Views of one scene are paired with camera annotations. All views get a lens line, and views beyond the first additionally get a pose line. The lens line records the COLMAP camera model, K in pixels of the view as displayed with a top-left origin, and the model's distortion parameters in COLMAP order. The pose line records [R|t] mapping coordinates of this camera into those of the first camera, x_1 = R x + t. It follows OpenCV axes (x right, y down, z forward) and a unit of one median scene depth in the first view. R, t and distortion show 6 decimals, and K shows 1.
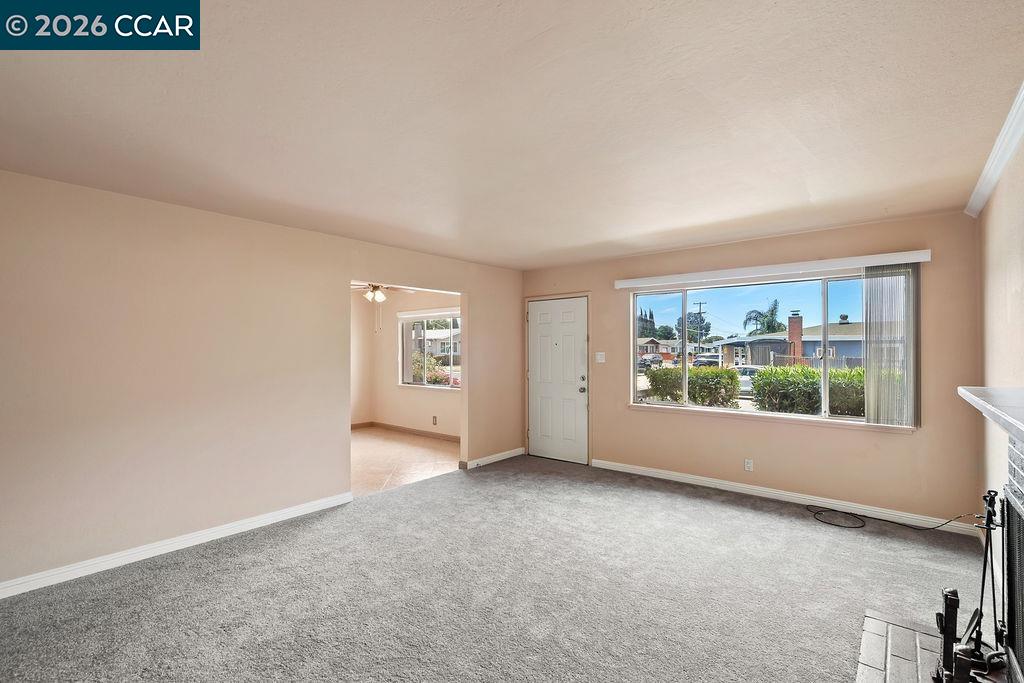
lens RADIAL K [[464.4, 0, 503.4], [0, 464.4, 344.3], [0, 0, 1]] dist [0.000151, 0.000079]
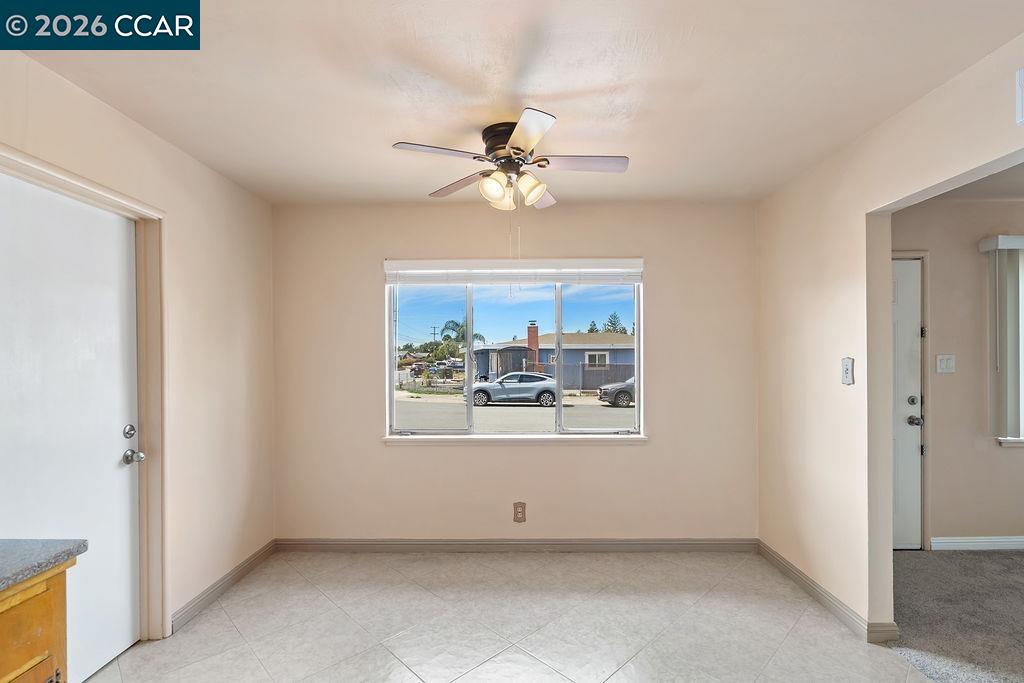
lens RADIAL K [[464.4, 0, 510.2], [0, 464.4, 359.0], [0, 0, 1]] dist [0.000151, 0.000079]
pose [[0.761487, -0.003676, 0.648170, -0.139281], [-0.005925, 0.999903, 0.012632, 0.004018], [-0.648154, -0.013459, 0.761391, 0.211376]]
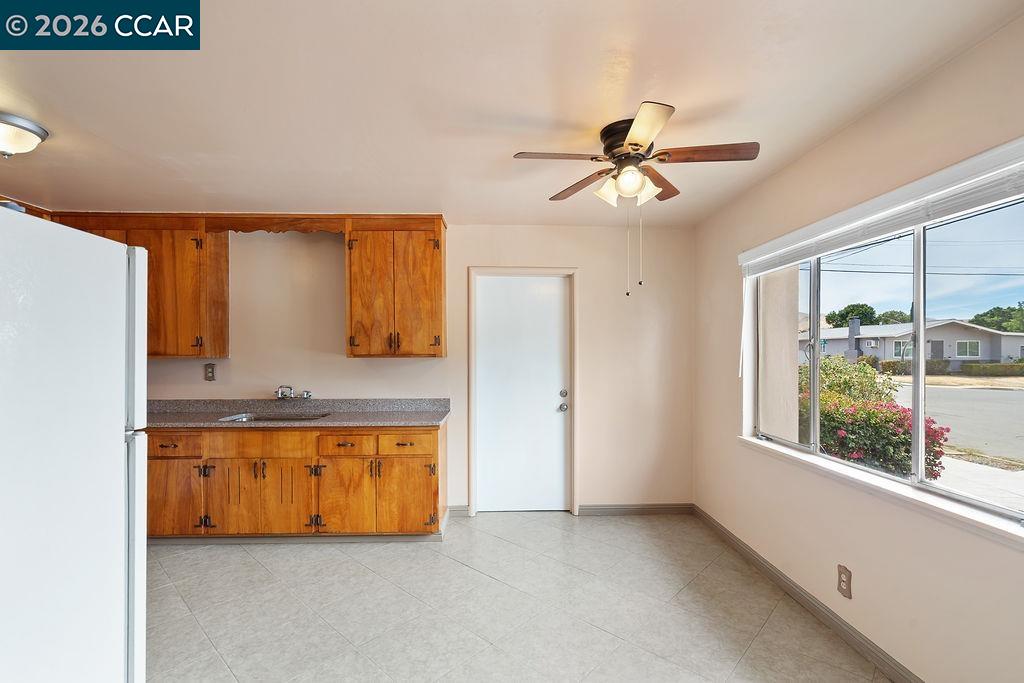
lens RADIAL K [[464.4, 0, 518.3], [0, 464.4, 360.1], [0, 0, 1]] dist [0.000151, 0.000079]
pose [[0.684960, 0.010460, -0.728505, -0.023715], [0.008351, 0.999719, 0.022206, 0.003831], [0.728532, -0.021294, 0.684680, 0.202431]]
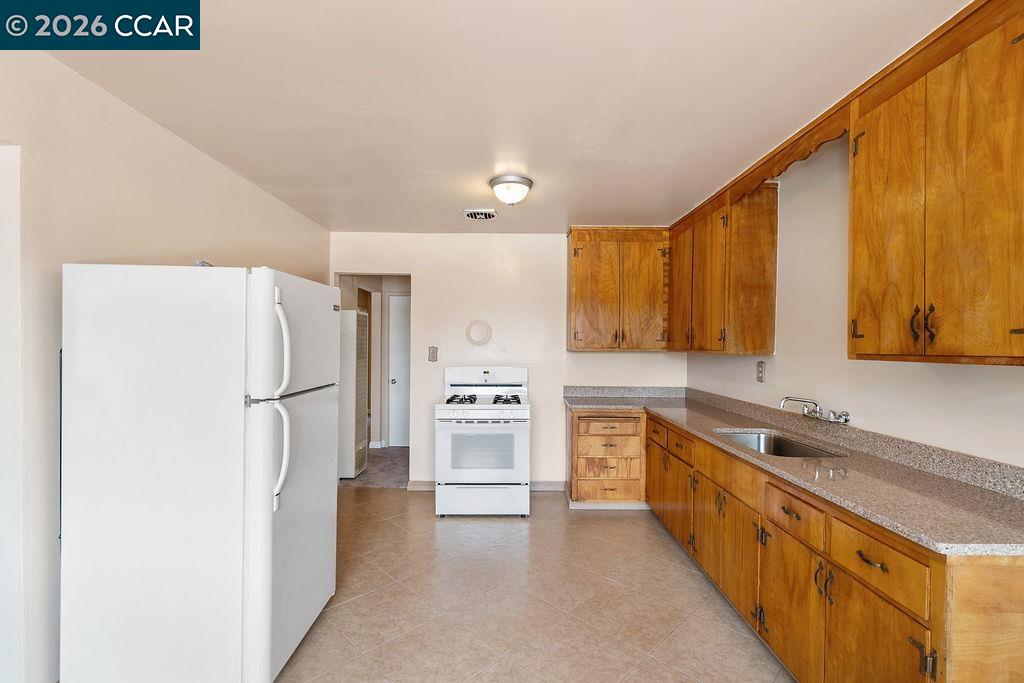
lens RADIAL K [[464.4, 0, 506.7], [0, 464.4, 350.2], [0, 0, 1]] dist [0.000151, 0.000079]
pose [[-0.757490, 0.002372, -0.652843, -0.073059], [-0.000636, 0.999990, 0.004371, 0.004029], [0.652847, 0.003726, -0.757481, 0.288335]]
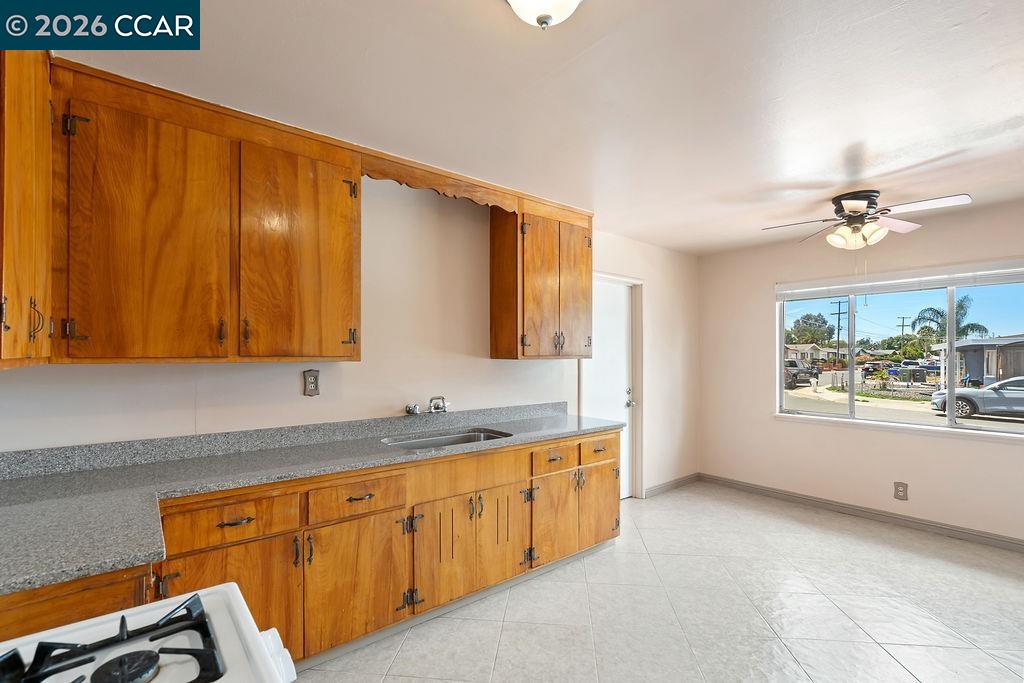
lens RADIAL K [[464.4, 0, 519.1], [0, 464.4, 354.8], [0, 0, 1]] dist [0.000151, 0.000079]
pose [[0.988057, 0.003226, -0.154056, -0.152242], [-0.001259, 0.999916, 0.012864, 0.002948], [0.154085, -0.012517, 0.987978, 0.137442]]
